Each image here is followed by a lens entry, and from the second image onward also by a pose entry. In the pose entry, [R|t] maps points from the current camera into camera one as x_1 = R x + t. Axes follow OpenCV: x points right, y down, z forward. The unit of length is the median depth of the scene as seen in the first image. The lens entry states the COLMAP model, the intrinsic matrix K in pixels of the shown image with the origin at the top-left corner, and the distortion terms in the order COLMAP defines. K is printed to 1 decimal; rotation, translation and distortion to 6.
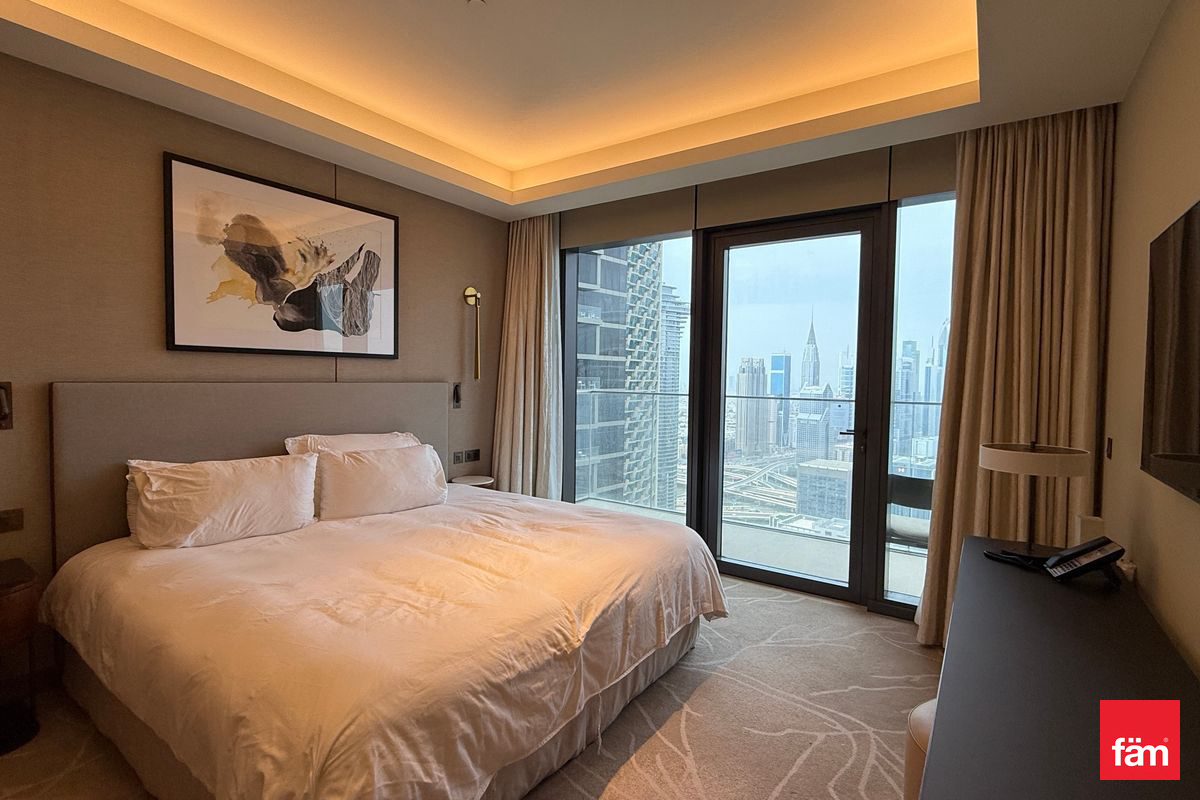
lens RADIAL K [[563.1, 0, 596.2], [0, 563.1, 397.7], [0, 0, 1]] dist [-0.001361, 0.000816]
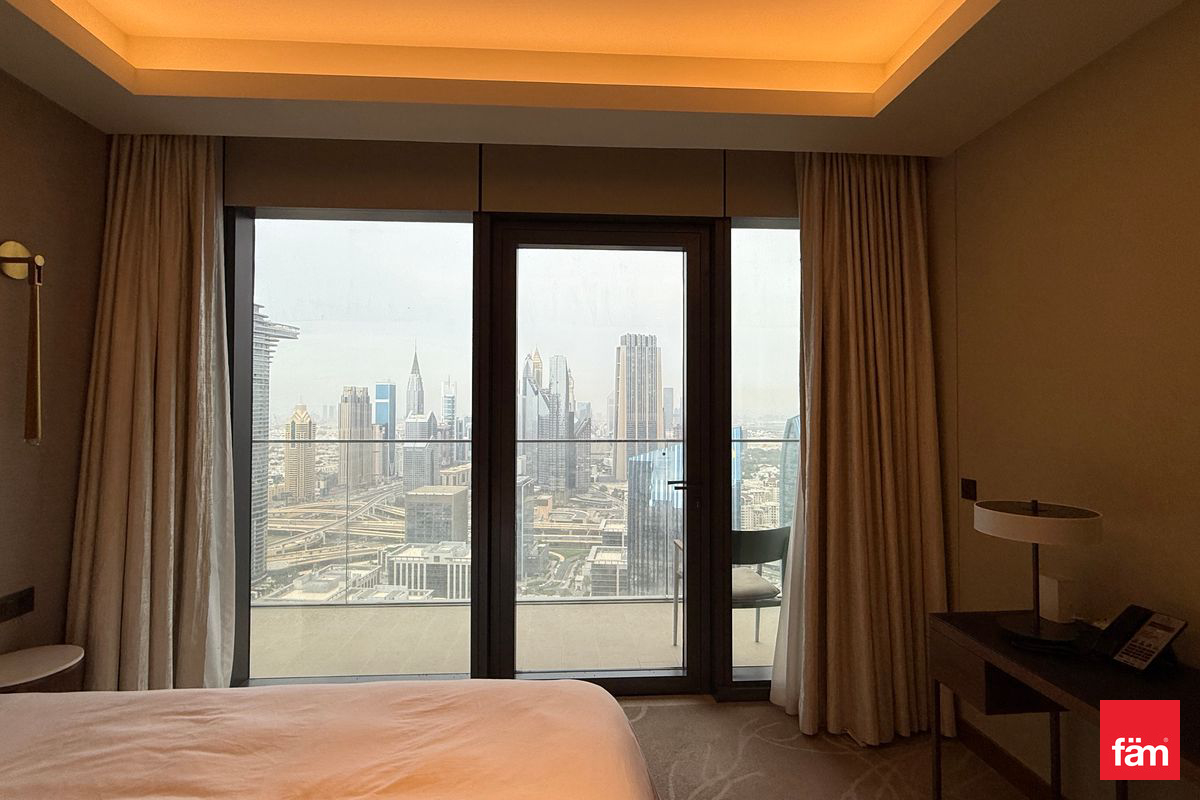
lens RADIAL K [[563.8, 0, 595.7], [0, 563.8, 400.9], [0, 0, 1]] dist [-0.003837, 0.000512]
pose [[0.781313, -0.004055, 0.624126, -0.148787], [0.032613, 0.998878, -0.034336, -0.035720], [-0.623287, 0.047182, 0.780569, 0.373297]]
